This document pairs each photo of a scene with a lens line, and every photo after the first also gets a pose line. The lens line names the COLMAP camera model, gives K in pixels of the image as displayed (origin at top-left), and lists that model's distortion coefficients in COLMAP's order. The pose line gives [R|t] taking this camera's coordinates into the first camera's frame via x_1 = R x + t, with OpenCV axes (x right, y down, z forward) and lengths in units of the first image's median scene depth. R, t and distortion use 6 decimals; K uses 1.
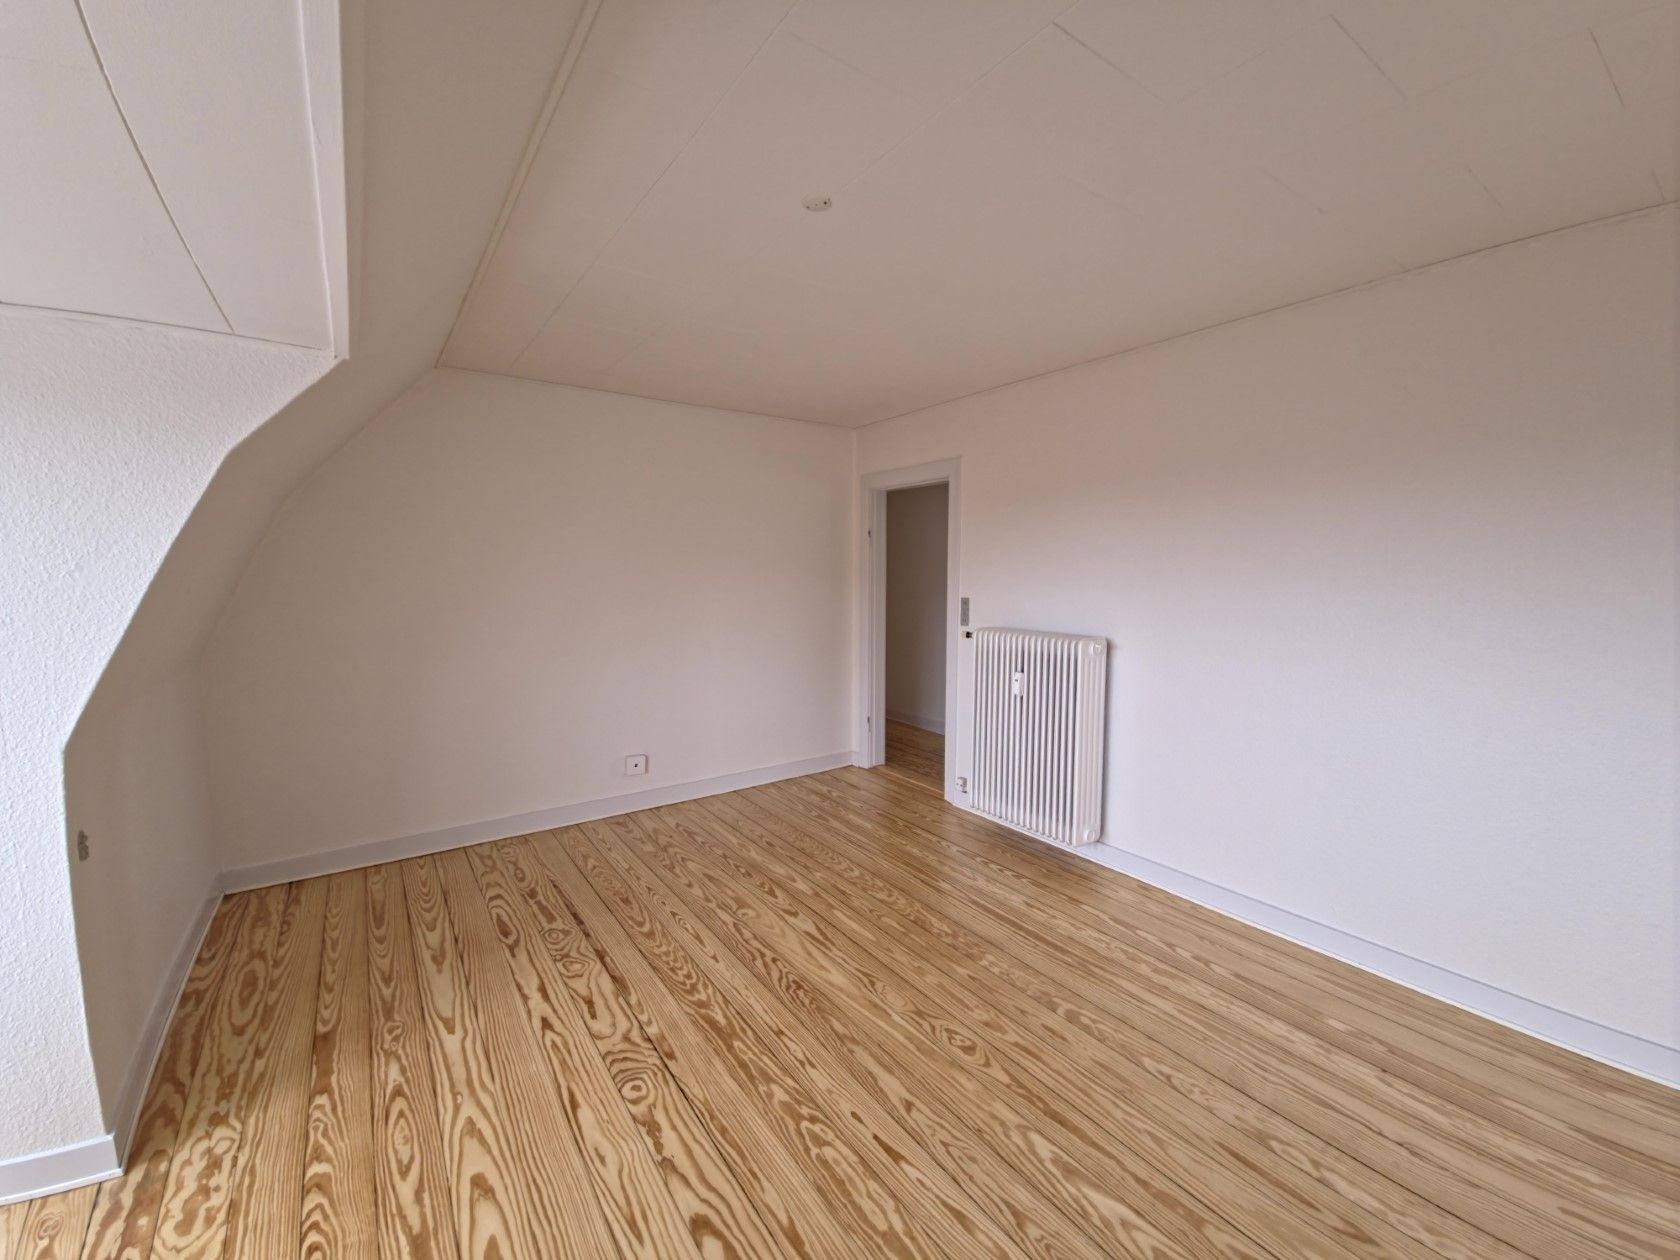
lens RADIAL K [[688.1, 0, 841.6], [0, 688.1, 620.7], [0, 0, 1]] dist [-0.003154, -0.001246]
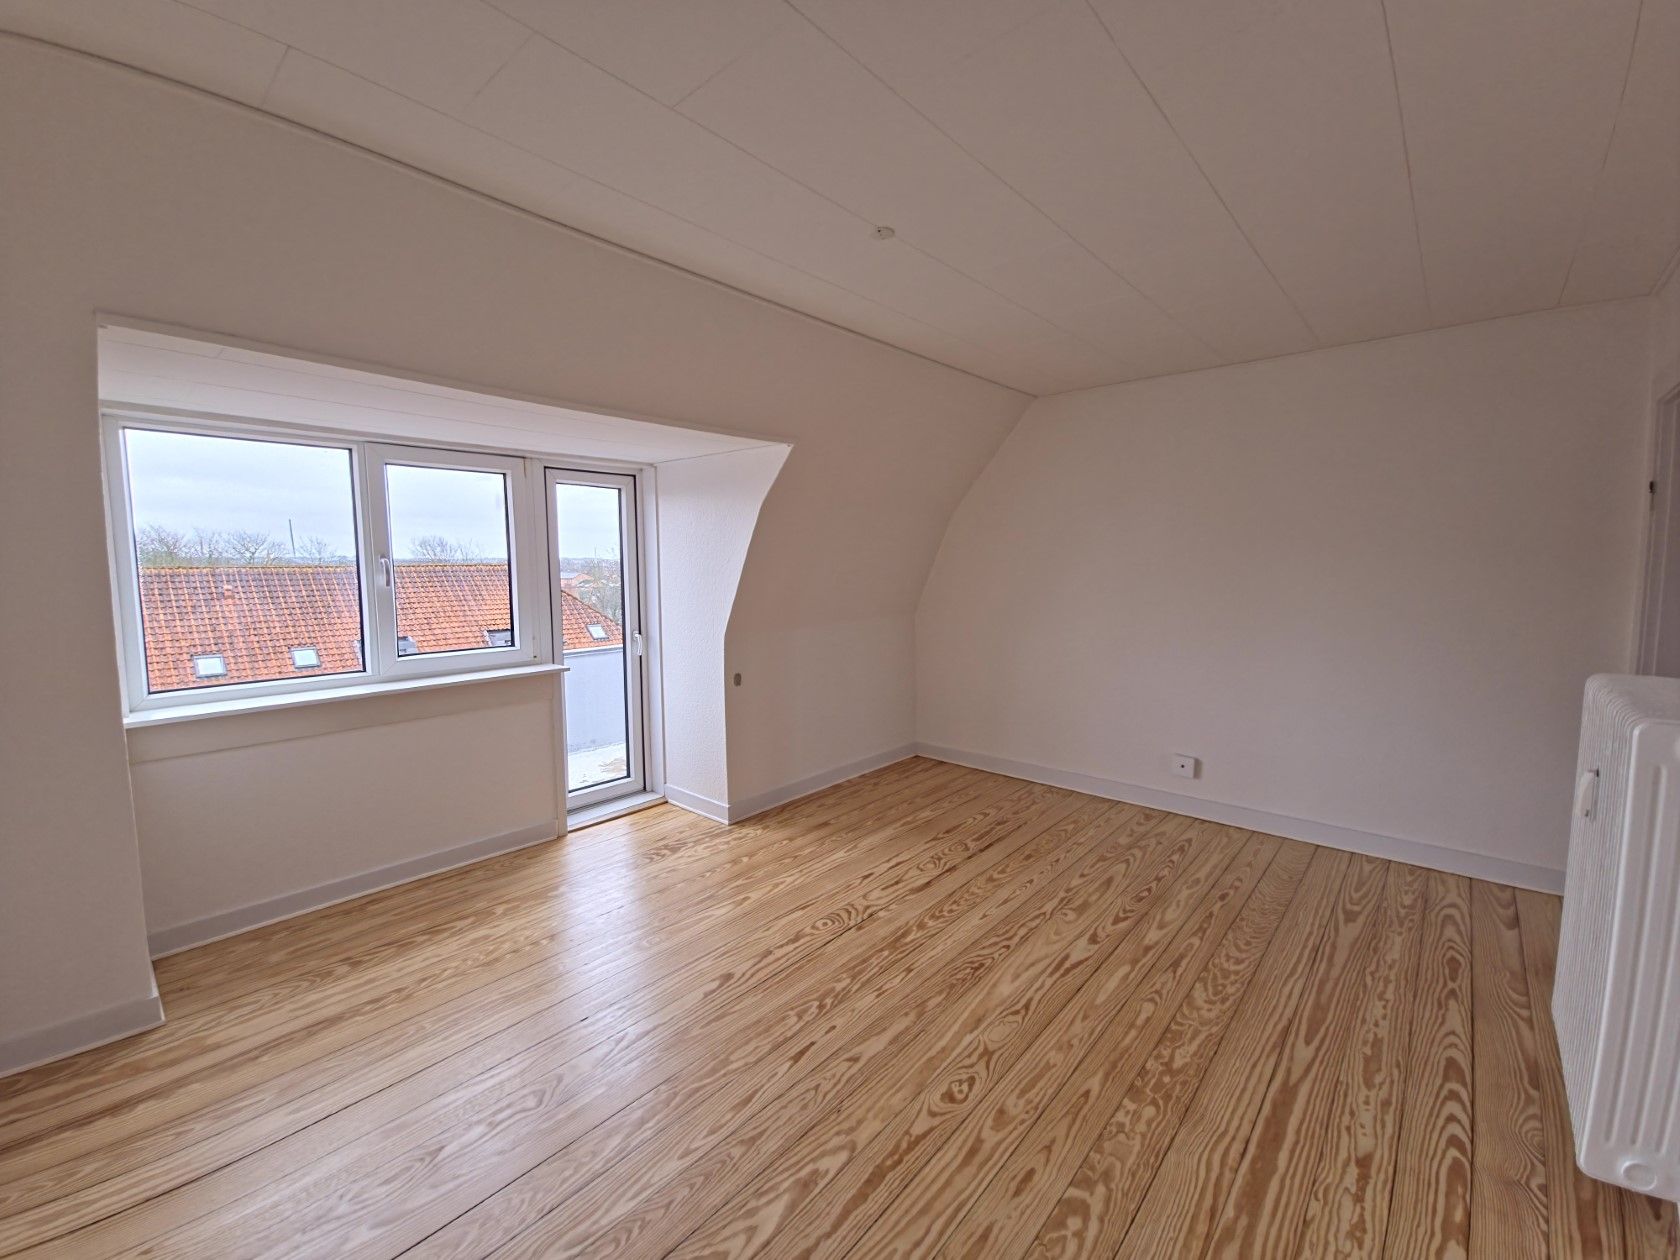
lens RADIAL K [[688.1, 0, 841.3], [0, 688.1, 632.3], [0, 0, 1]] dist [-0.003154, -0.001246]
pose [[0.221843, 0.101213, -0.969815, 0.803121], [-0.066856, 0.993837, 0.088426, -0.038508], [0.972788, 0.045221, 0.227243, 0.531068]]
